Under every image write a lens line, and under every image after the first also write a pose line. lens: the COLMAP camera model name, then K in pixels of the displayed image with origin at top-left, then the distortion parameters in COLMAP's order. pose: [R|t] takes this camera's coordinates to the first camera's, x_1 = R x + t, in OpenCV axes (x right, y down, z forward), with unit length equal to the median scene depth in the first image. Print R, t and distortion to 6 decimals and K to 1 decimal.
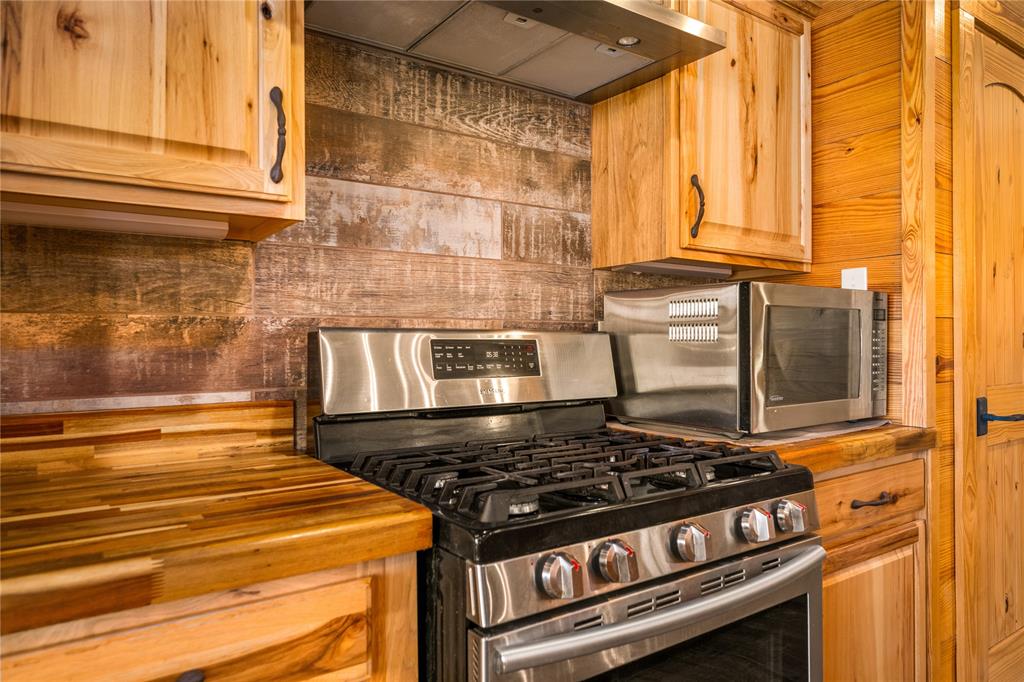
lens RADIAL K [[673.1, 0, 512.0], [0, 673.1, 341.0], [0, 0, 1]] dist [-0.002942, -0.001062]
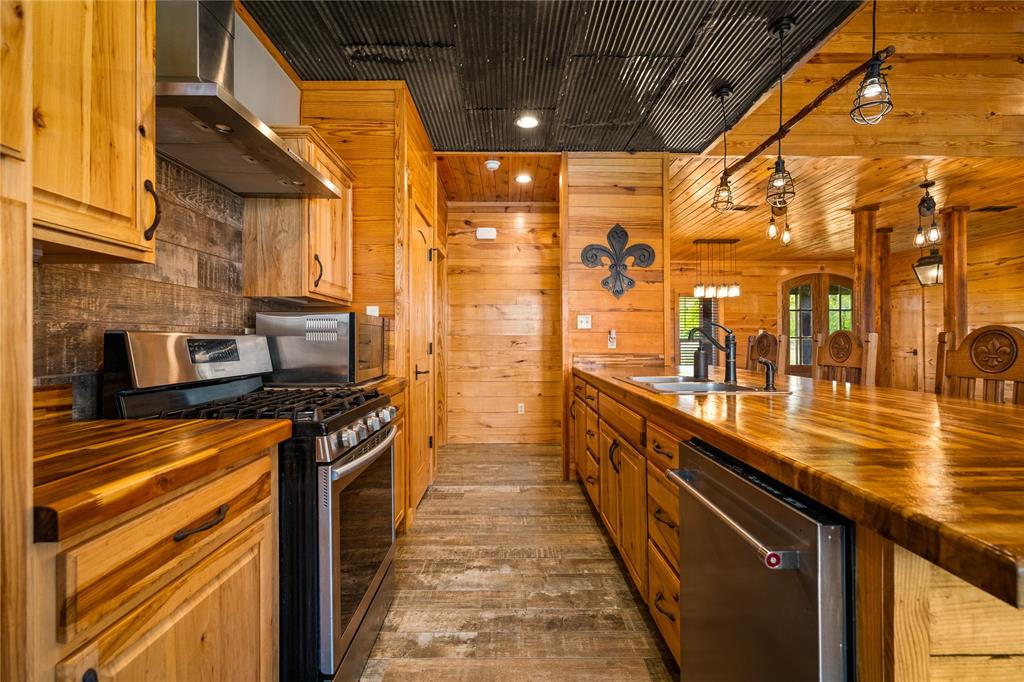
lens RADIAL K [[442.3, 0, 512.0], [0, 442.3, 341.0], [0, 0, 1]] dist [-0.005976, 0.000602]
pose [[0.574211, -0.000124, 0.818707, -0.437752], [-0.000289, 1.000000, 0.000354, 0.001758], [-0.818707, -0.000440, 0.574211, -0.187800]]
